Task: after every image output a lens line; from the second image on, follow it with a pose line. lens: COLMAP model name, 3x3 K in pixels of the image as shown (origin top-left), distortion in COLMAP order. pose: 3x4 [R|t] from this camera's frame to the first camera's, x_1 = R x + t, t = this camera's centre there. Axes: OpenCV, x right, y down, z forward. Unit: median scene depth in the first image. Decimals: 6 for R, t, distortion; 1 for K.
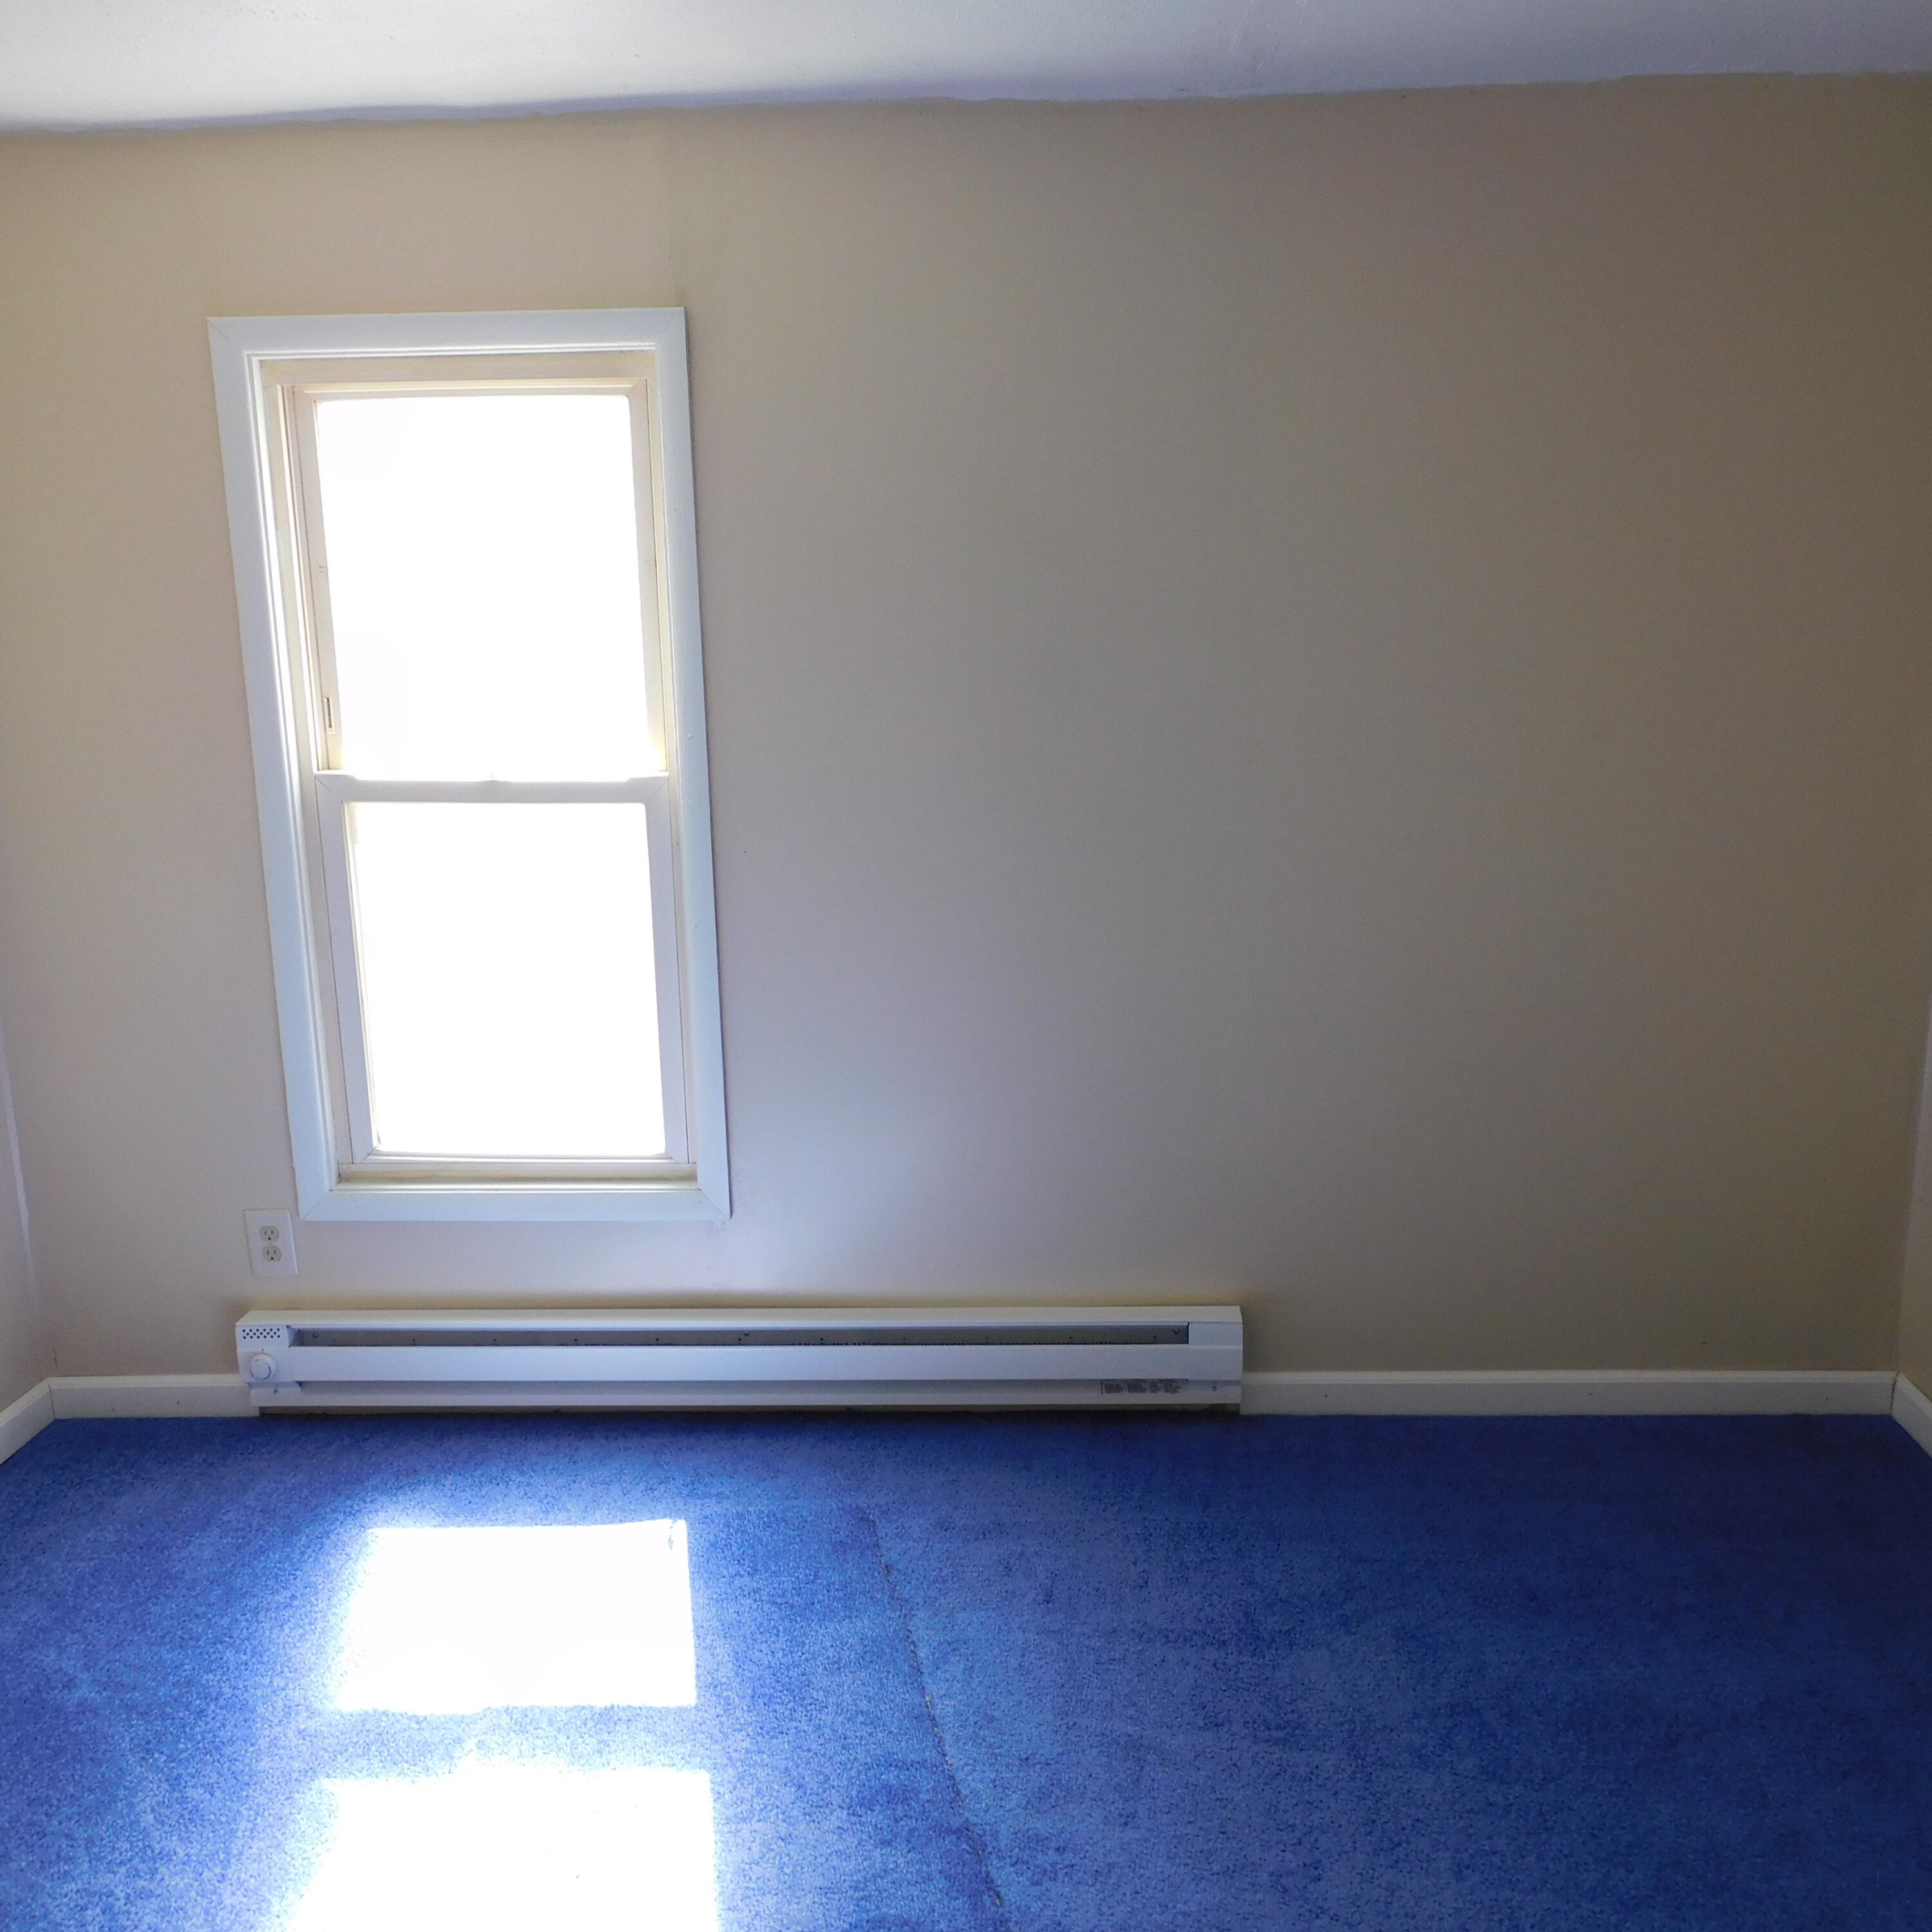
lens RADIAL K [[1845.6, 0, 966.0], [0, 1845.6, 966.0], [0, 0, 1]] dist [-0.009283, 0.018581]
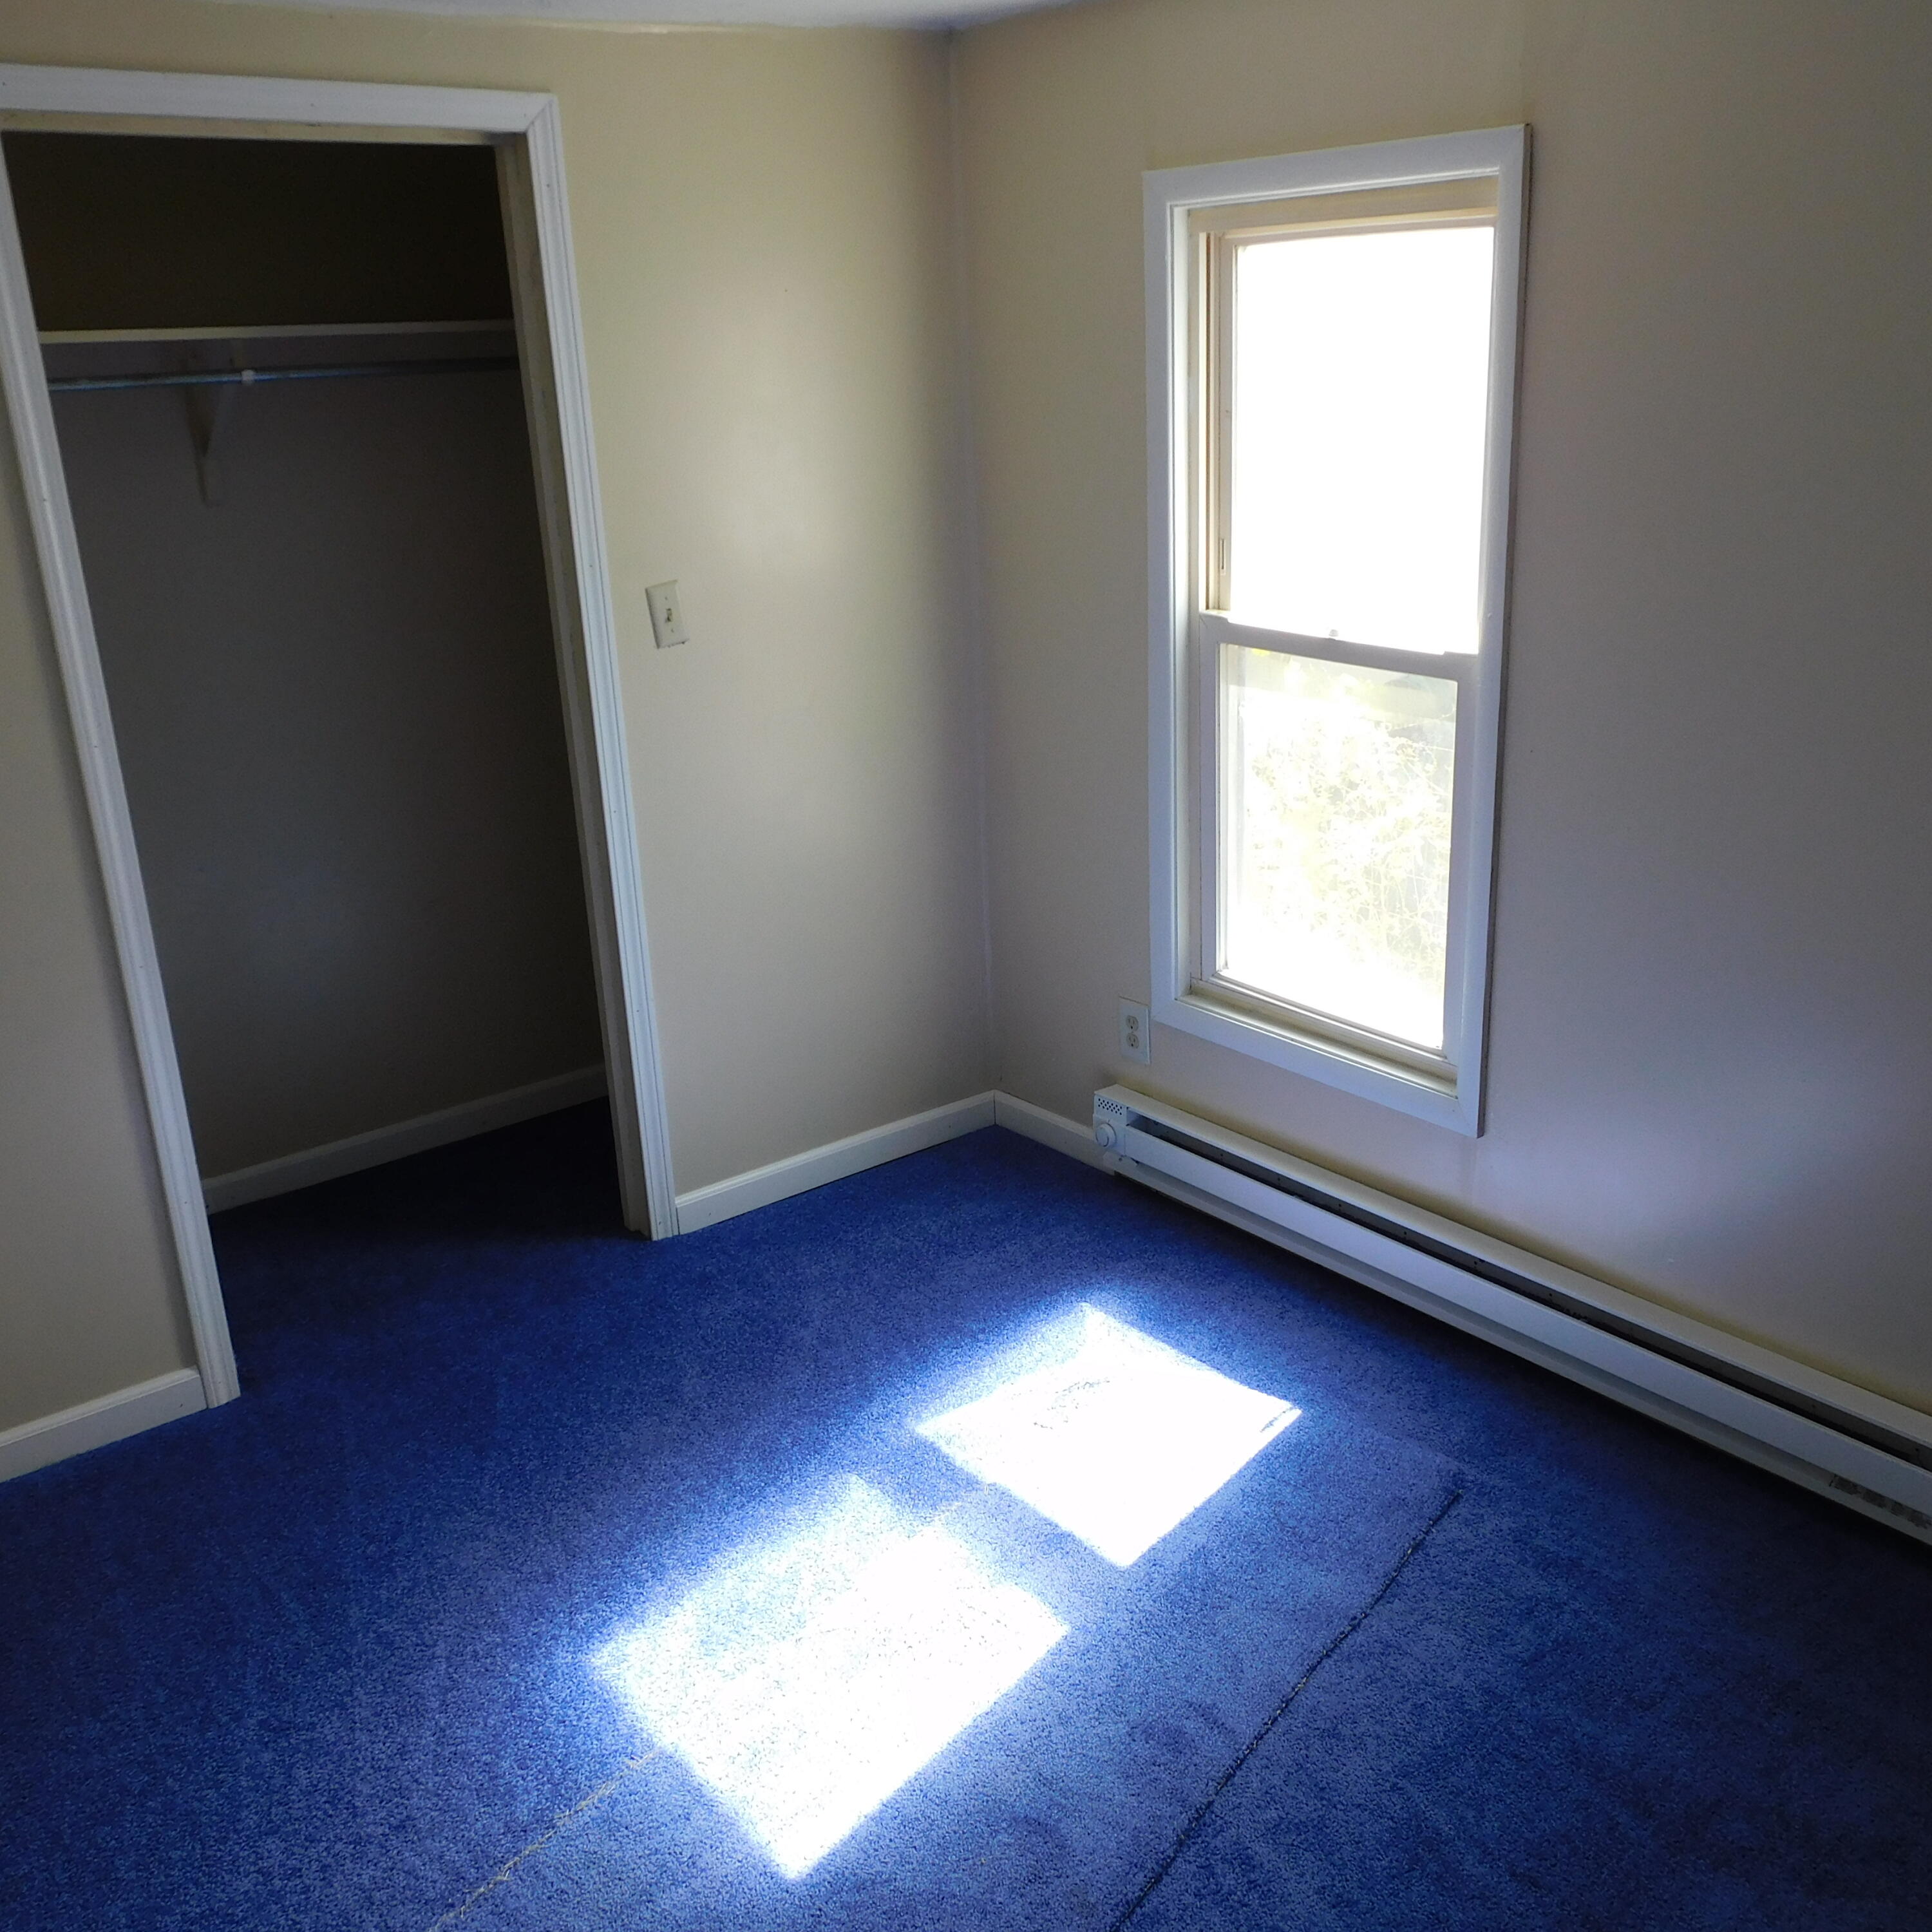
lens RADIAL K [[1845.6, 0, 966.0], [0, 1845.6, 966.0], [0, 0, 1]] dist [-0.009283, 0.018581]
pose [[0.648736, 0.241120, -0.721805, 0.377985], [-0.138817, 0.970059, 0.199286, -0.102803], [0.748246, -0.029085, 0.662784, 0.203420]]
